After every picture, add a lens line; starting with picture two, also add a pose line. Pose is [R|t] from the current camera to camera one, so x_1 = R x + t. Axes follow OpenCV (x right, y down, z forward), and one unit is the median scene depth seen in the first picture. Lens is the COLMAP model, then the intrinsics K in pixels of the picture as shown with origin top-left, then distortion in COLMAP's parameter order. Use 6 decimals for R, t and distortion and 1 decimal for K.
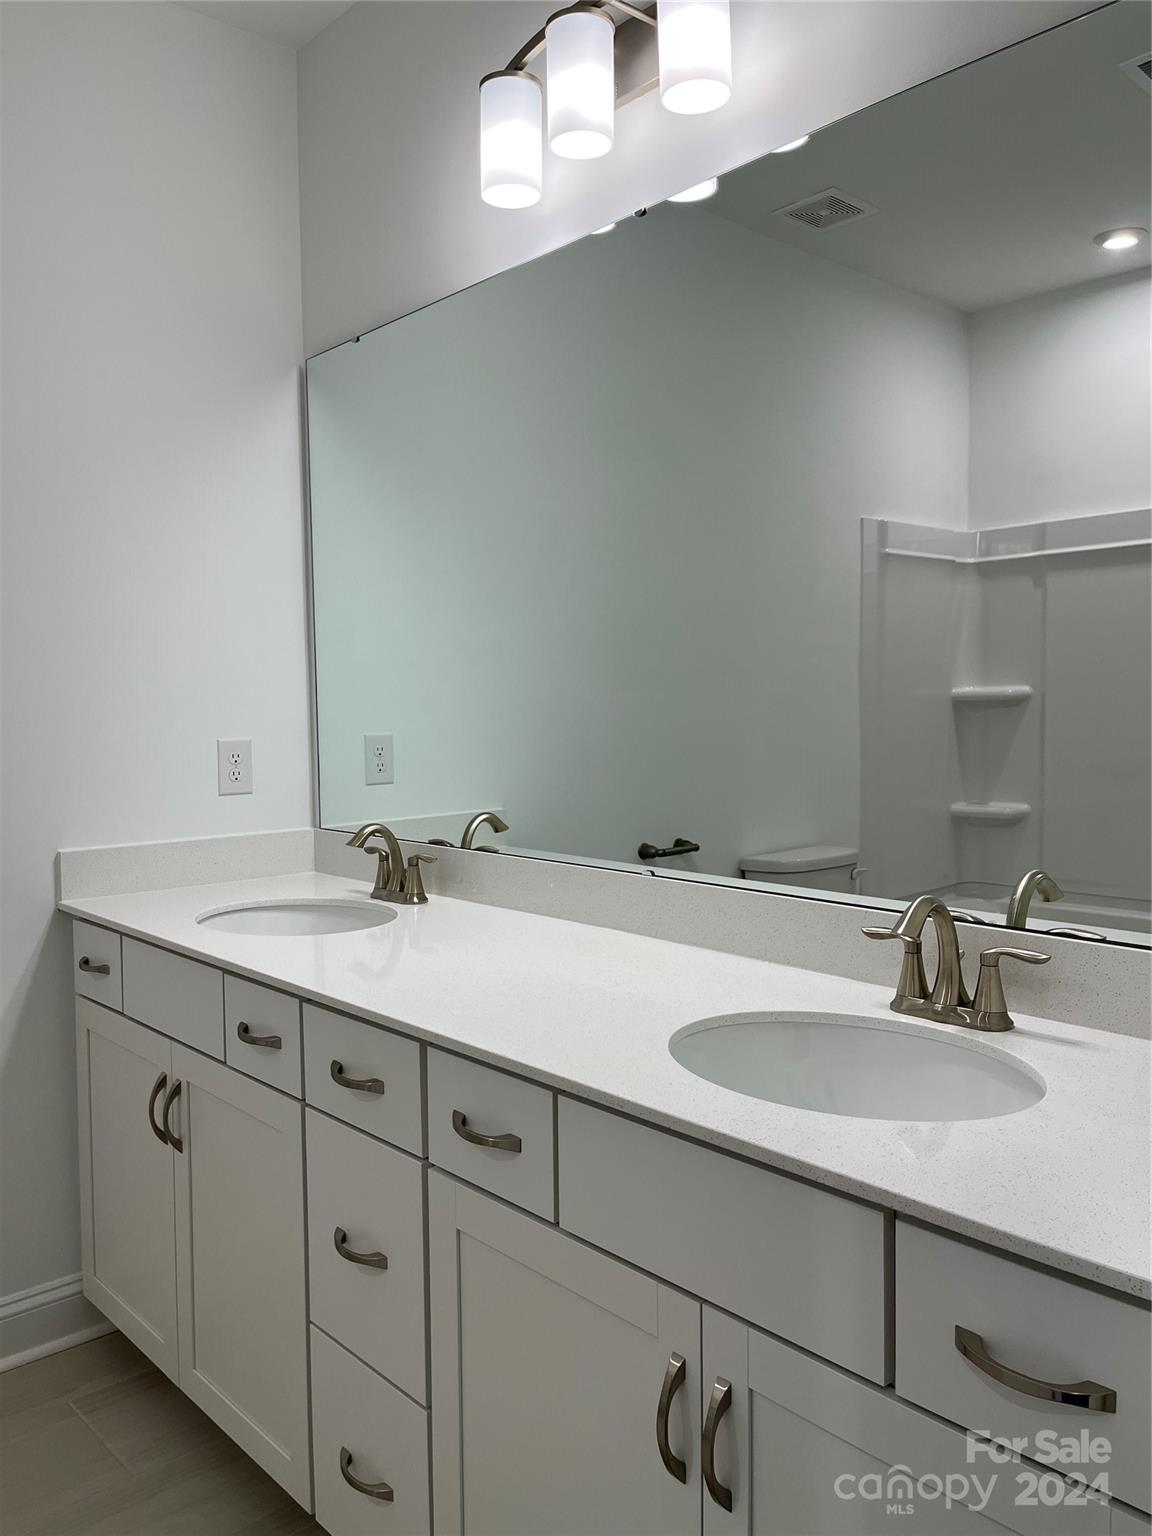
lens RADIAL K [[1170.3, 0, 575.5], [0, 1170.3, 768.1], [0, 0, 1]] dist [0.003414, -0.000598]
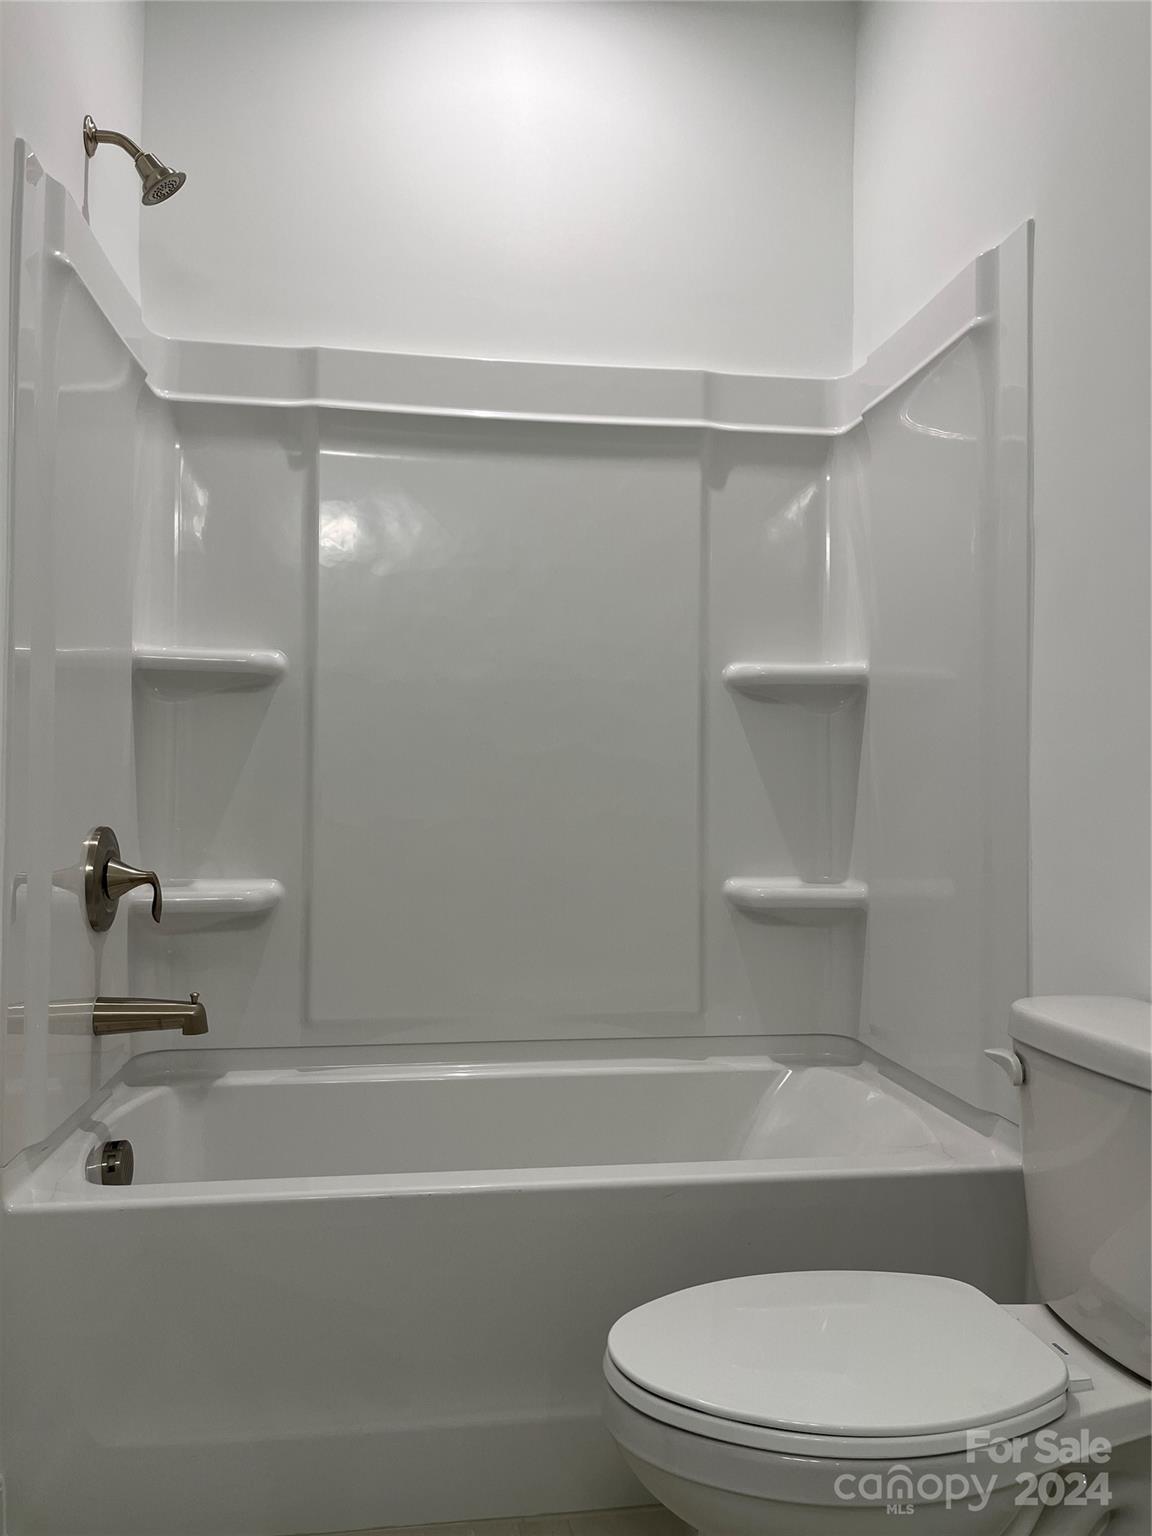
lens RADIAL K [[1170.3, 0, 575.7], [0, 1170.3, 769.3], [0, 0, 1]] dist [0.003414, -0.000598]
pose [[0.570238, 0.037344, 0.820630, 0.038809], [0.011723, 0.998495, -0.053584, 0.010777], [-0.821396, 0.040176, 0.568942, 0.598910]]
